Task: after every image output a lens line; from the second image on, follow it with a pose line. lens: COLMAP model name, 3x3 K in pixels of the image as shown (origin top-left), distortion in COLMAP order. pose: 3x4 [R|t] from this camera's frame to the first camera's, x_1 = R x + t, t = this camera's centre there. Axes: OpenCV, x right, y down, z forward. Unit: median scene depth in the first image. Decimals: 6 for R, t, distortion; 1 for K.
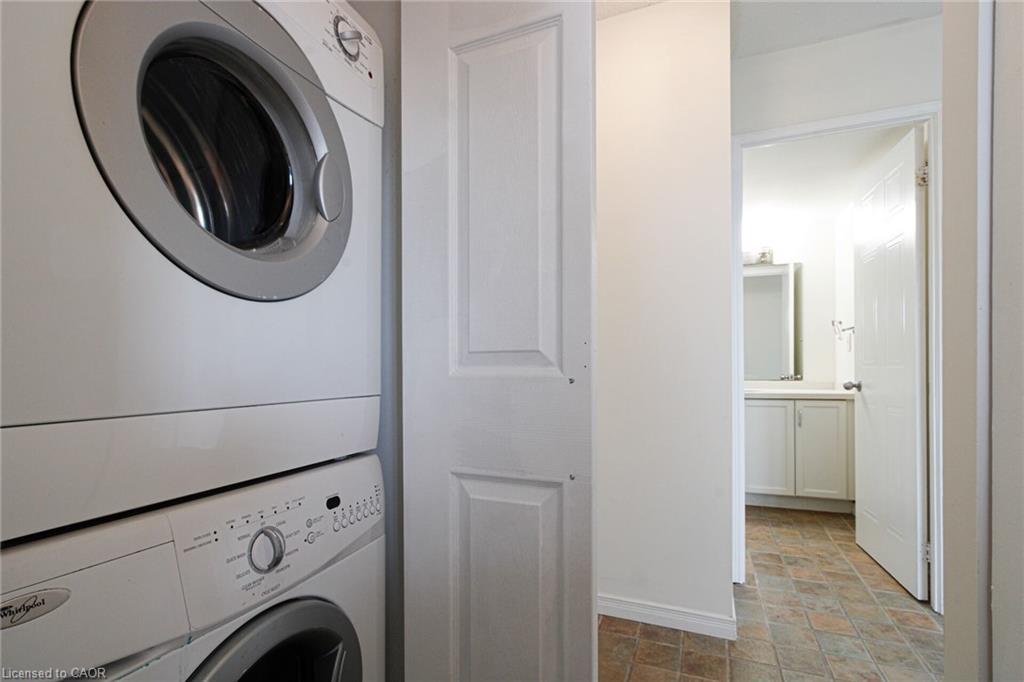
lens RADIAL K [[494.6, 0, 510.0], [0, 494.6, 377.1], [0, 0, 1]] dist [0.031925, 0.000098]
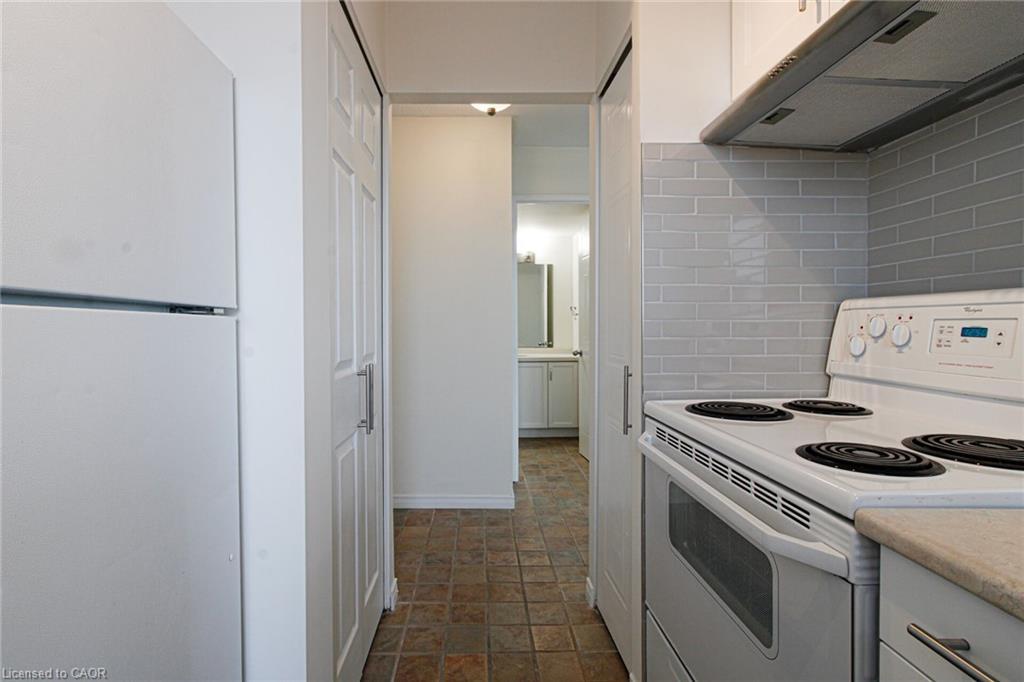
lens RADIAL K [[504.2, 0, 511.8], [0, 504.2, 345.0], [0, 0, 1]] dist [0.030560, 0.000040]
pose [[0.903820, -0.004203, 0.427892, -0.185261], [-0.001098, 0.999926, 0.012141, -0.024769], [-0.427911, -0.011443, 0.903748, -0.342063]]
